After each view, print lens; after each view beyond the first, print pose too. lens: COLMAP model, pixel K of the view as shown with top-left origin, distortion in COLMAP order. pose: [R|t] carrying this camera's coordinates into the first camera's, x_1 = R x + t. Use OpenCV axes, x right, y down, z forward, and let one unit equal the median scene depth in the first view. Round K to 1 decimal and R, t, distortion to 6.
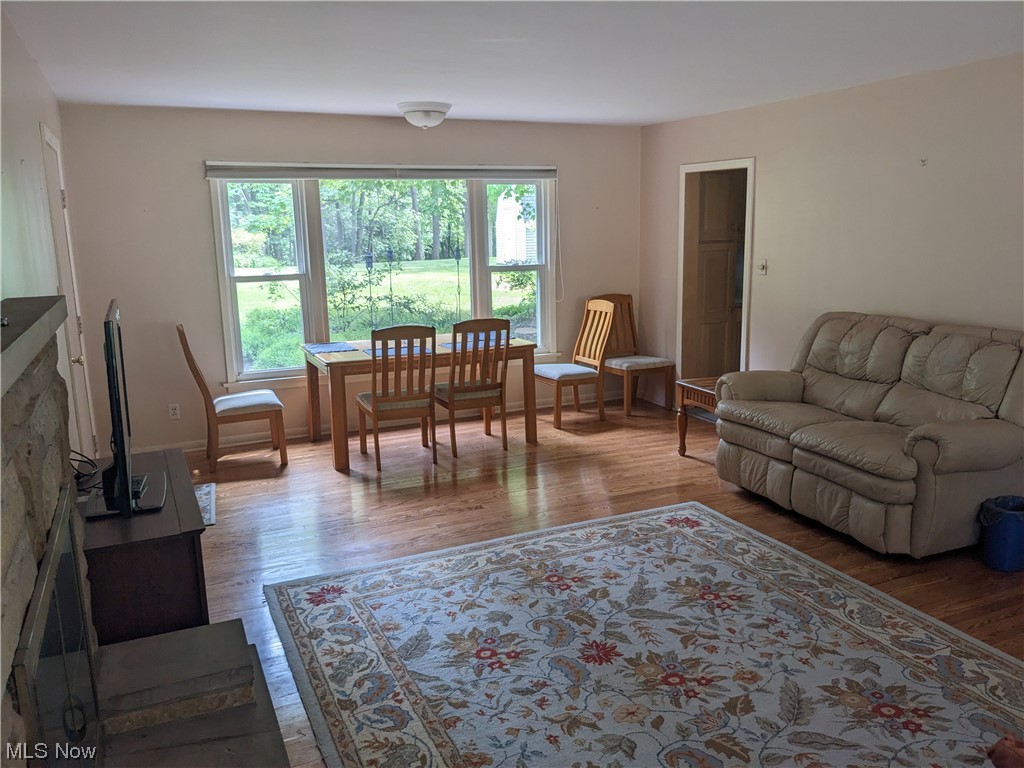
lens RADIAL K [[810.3, 0, 511.3], [0, 810.3, 381.7], [0, 0, 1]] dist [0.025826, -0.051984]
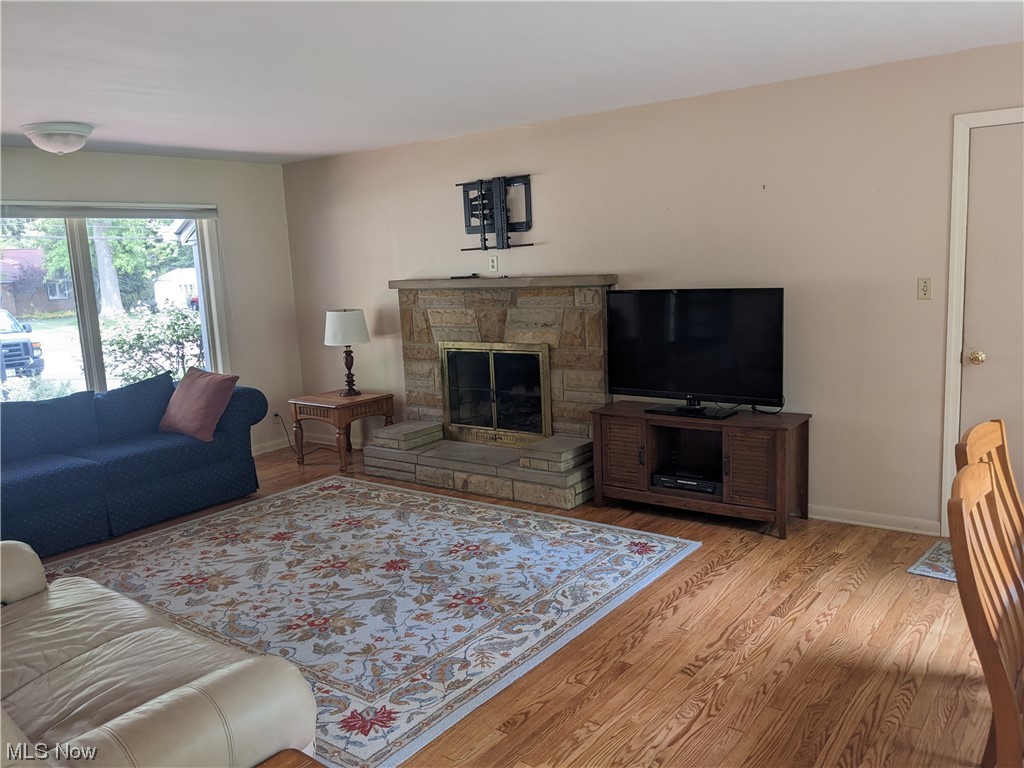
lens RADIAL K [[810.3, 0, 512.2], [0, 810.3, 382.7], [0, 0, 1]] dist [0.025826, -0.051984]
pose [[-0.874811, 0.133794, -0.465623, 0.410307], [-0.029239, 0.944776, 0.326409, -0.312249], [0.483581, 0.299160, -0.822589, 1.641247]]
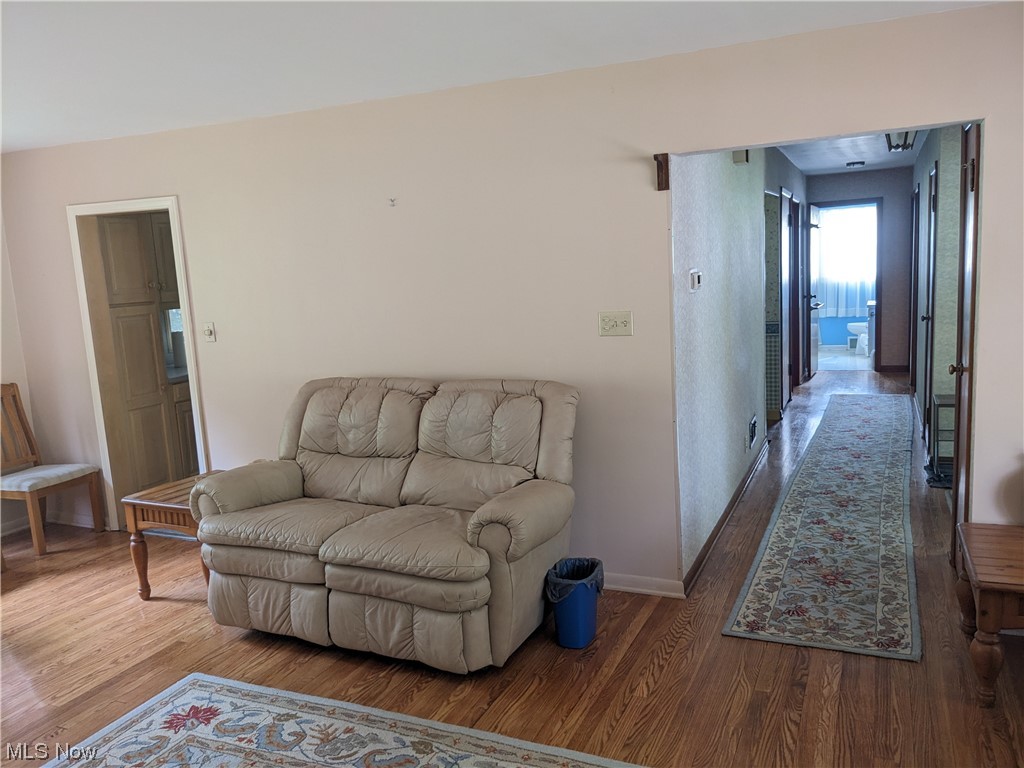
lens RADIAL K [[810.3, 0, 522.2], [0, 810.3, 383.8], [0, 0, 1]] dist [0.025826, -0.051984]
pose [[0.737262, -0.118540, 0.665126, 0.000506], [0.164389, 0.986375, -0.006424, -0.053831], [-0.655302, 0.114076, 0.746704, 0.318186]]
